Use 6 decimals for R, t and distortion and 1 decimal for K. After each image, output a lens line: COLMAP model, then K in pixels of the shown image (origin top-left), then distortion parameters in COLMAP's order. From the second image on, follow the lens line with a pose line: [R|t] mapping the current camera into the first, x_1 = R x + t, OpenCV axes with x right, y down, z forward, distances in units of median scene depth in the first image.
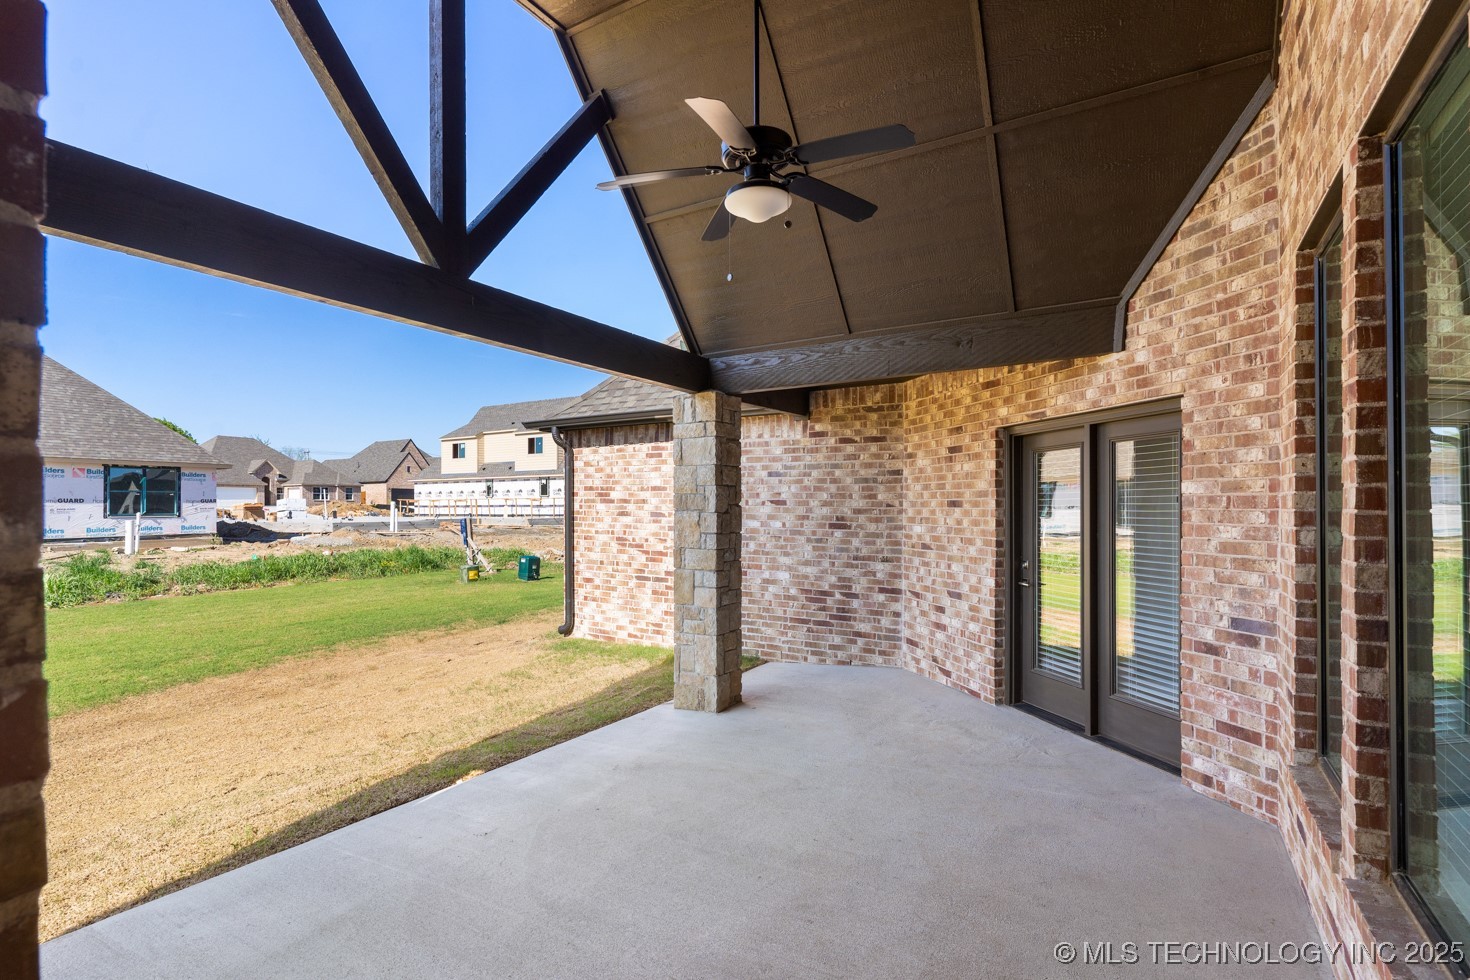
lens RADIAL K [[721.8, 0, 734.1], [0, 721.8, 503.0], [0, 0, 1]] dist [0.004000, 0.000360]
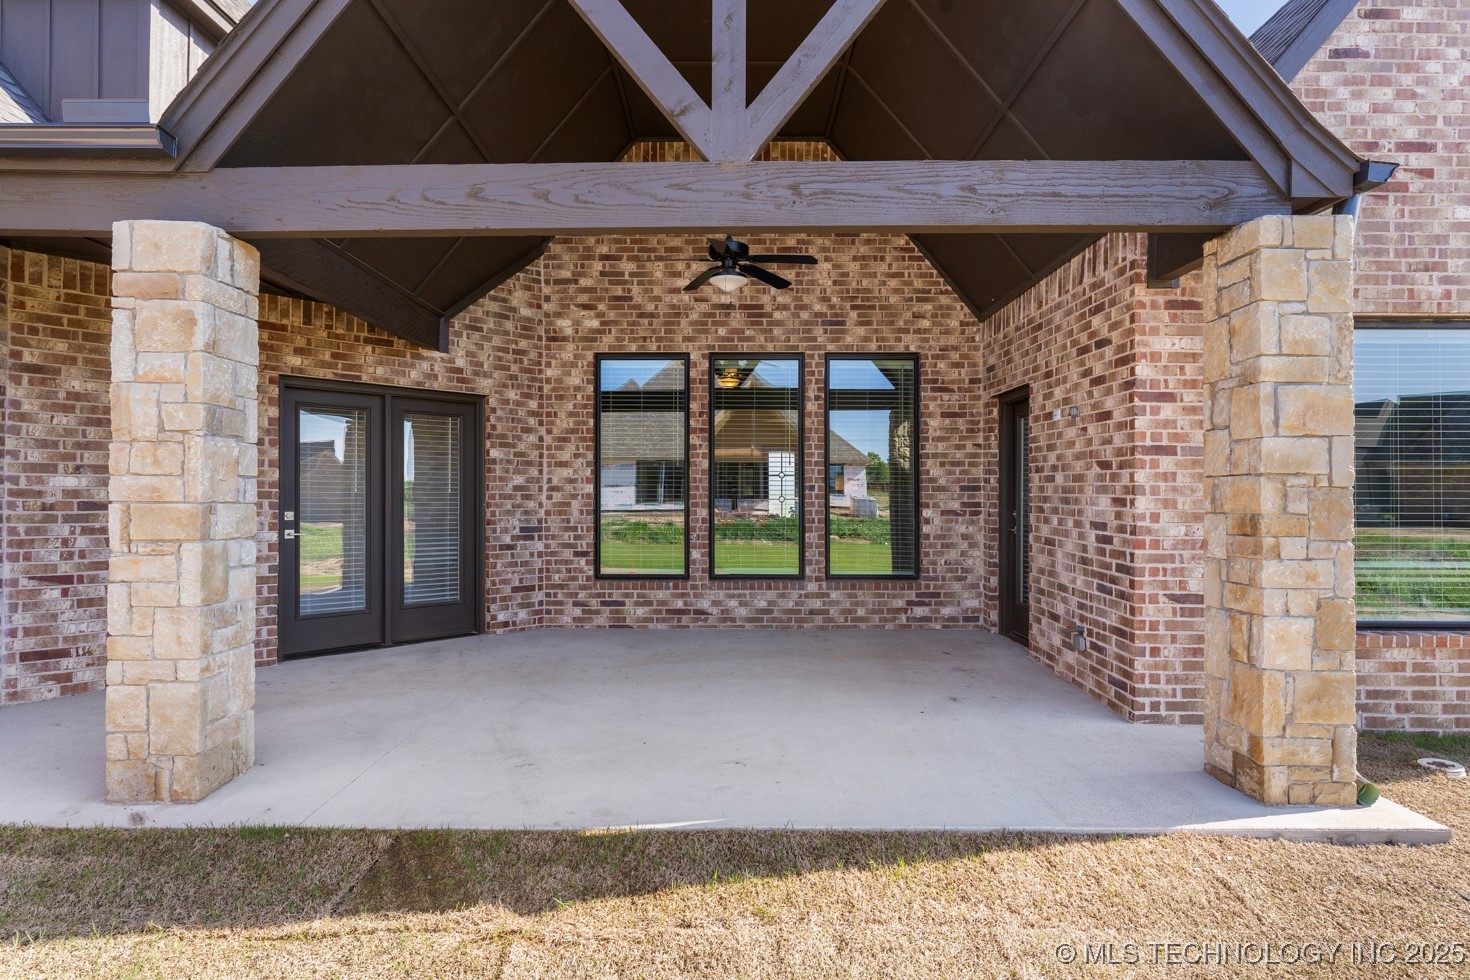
lens RADIAL K [[794.2, 0, 735.2], [0, 794.2, 492.3], [0, 0, 1]] dist [-0.003644, -0.000238]
pose [[-0.507564, 0.010012, 0.861556, -1.242172], [-0.005812, 0.999870, -0.015043, 0.094637], [-0.861594, -0.012642, -0.507440, 1.482559]]
